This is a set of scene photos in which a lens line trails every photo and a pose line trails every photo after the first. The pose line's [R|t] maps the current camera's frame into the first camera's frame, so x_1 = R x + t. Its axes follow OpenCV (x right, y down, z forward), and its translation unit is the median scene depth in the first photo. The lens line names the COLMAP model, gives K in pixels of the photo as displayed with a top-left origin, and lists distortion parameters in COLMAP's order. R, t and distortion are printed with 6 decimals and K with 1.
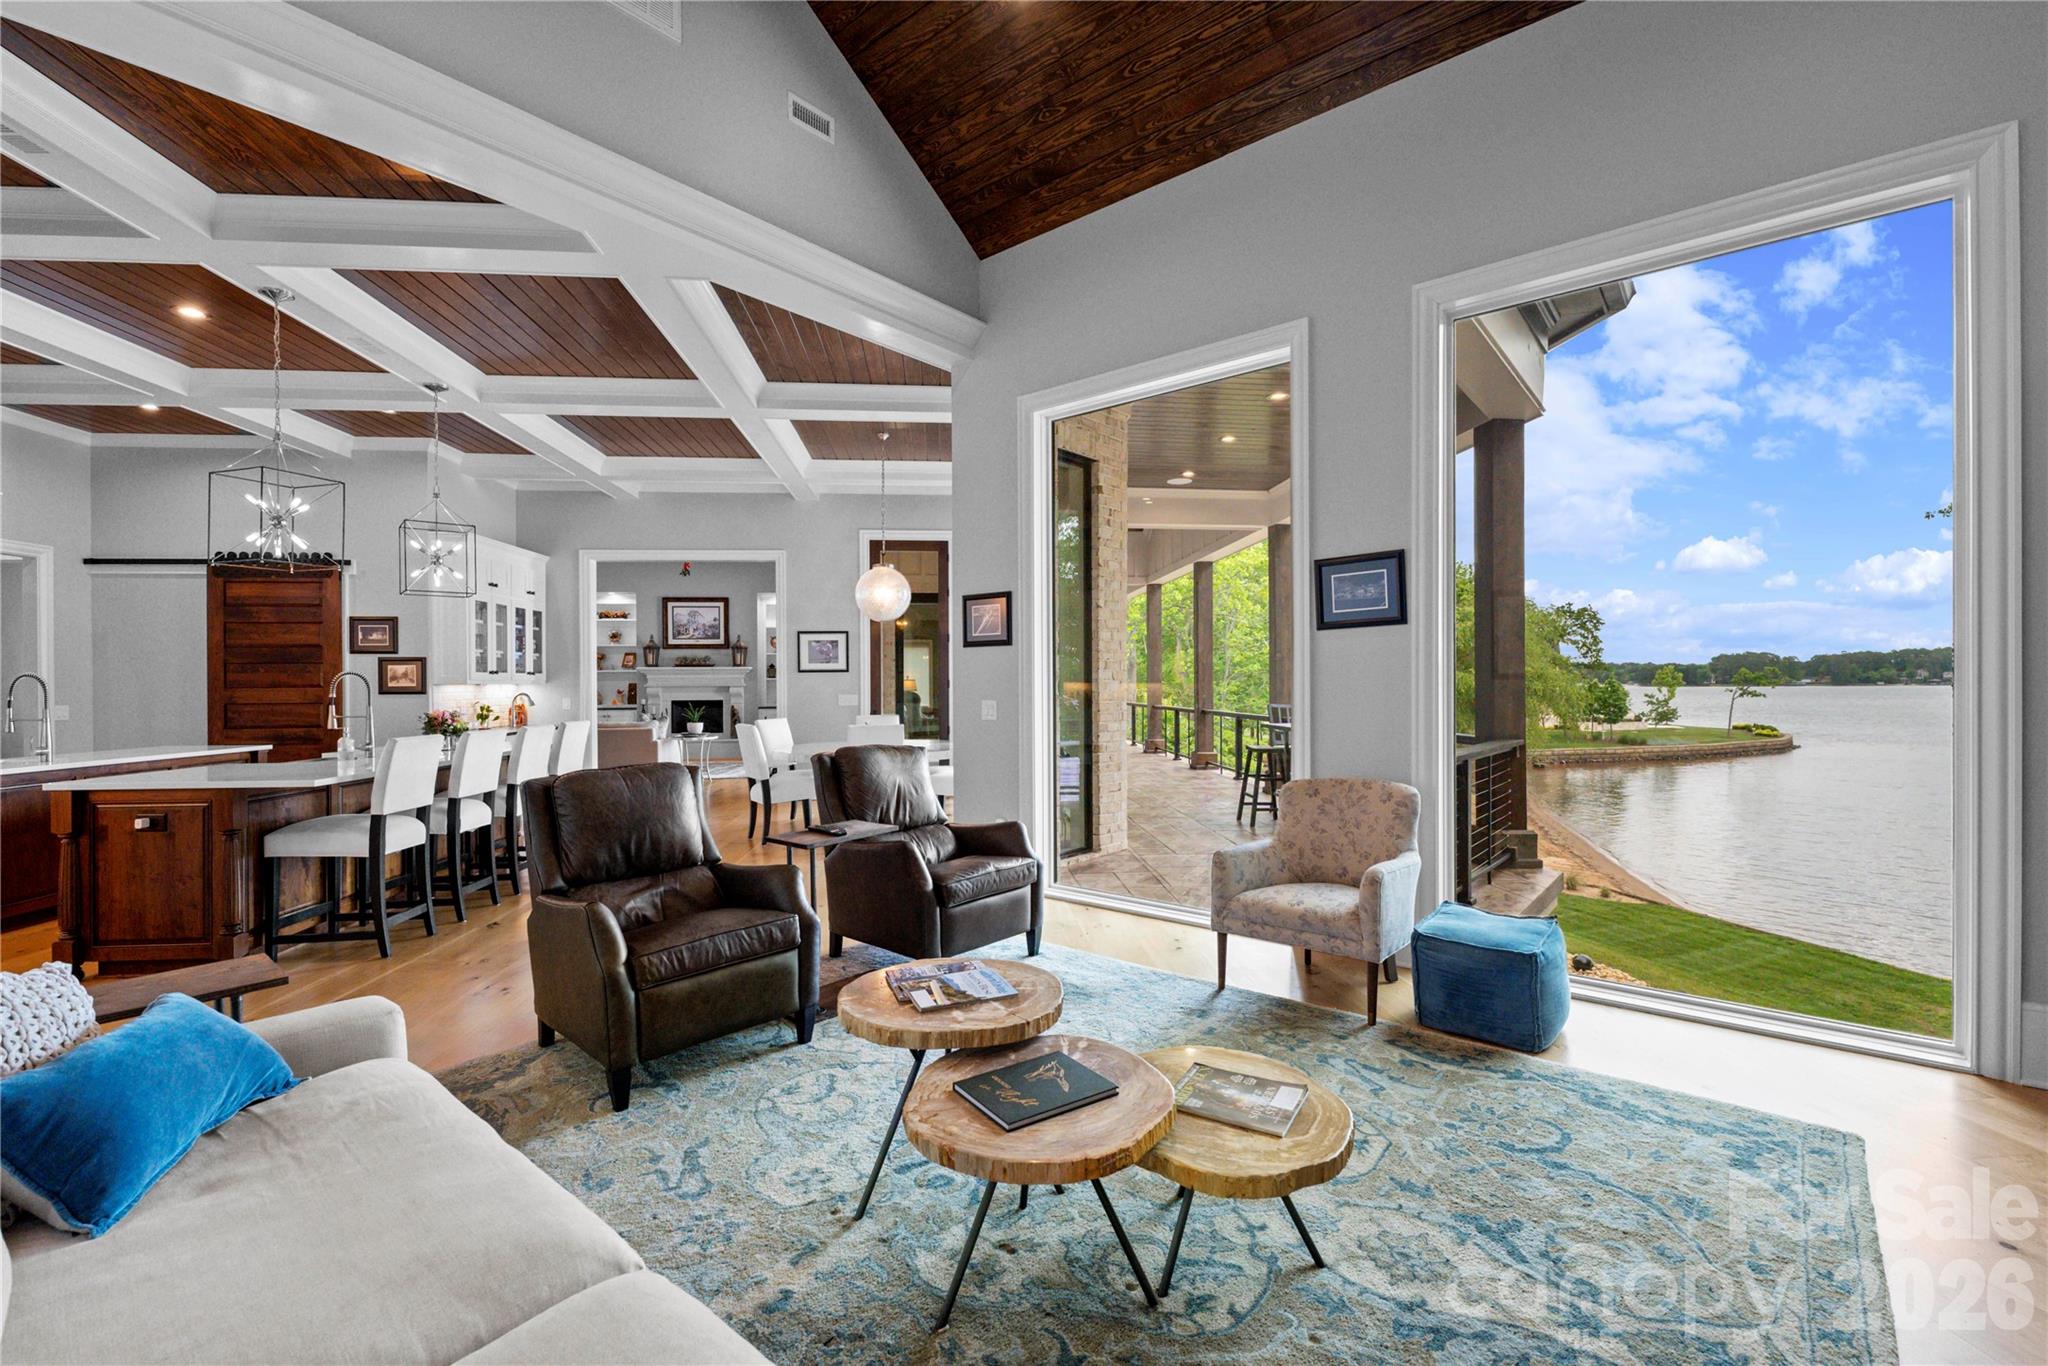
lens RADIAL K [[910.0, 0, 1023.6], [0, 910.0, 688.6], [0, 0, 1]] dist [0.001887, 0.000801]
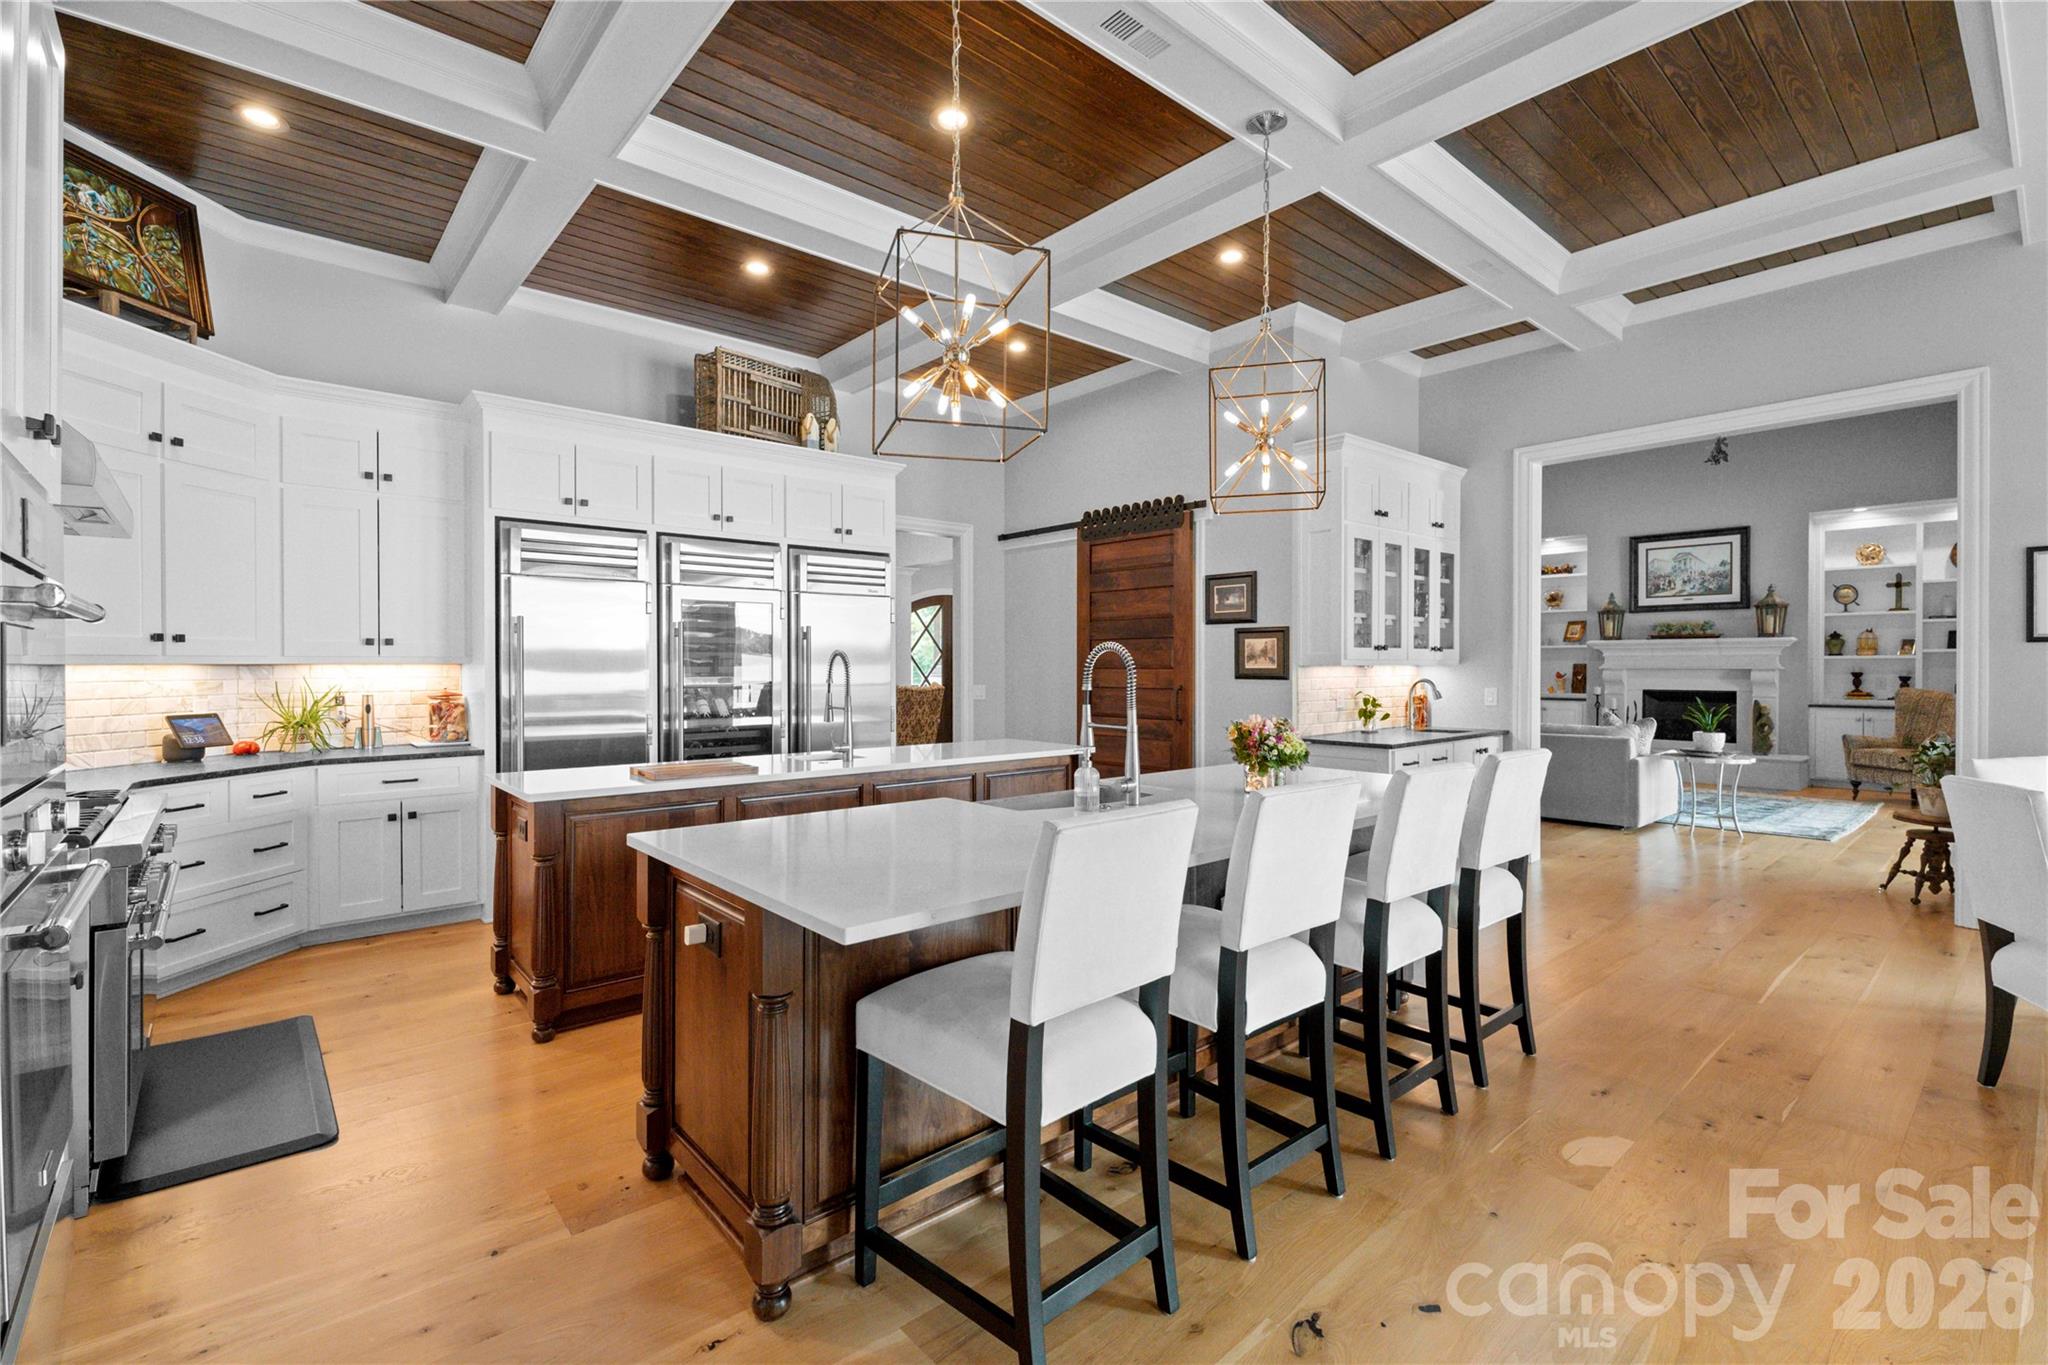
lens RADIAL K [[910.0, 0, 1019.9], [0, 910.0, 673.9], [0, 0, 1]] dist [0.001887, 0.000801]
pose [[0.594727, 0.013612, -0.803813, -0.211321], [-0.007292, 0.999907, 0.011538, -0.004955], [0.803895, -0.001000, 0.594771, 0.404858]]
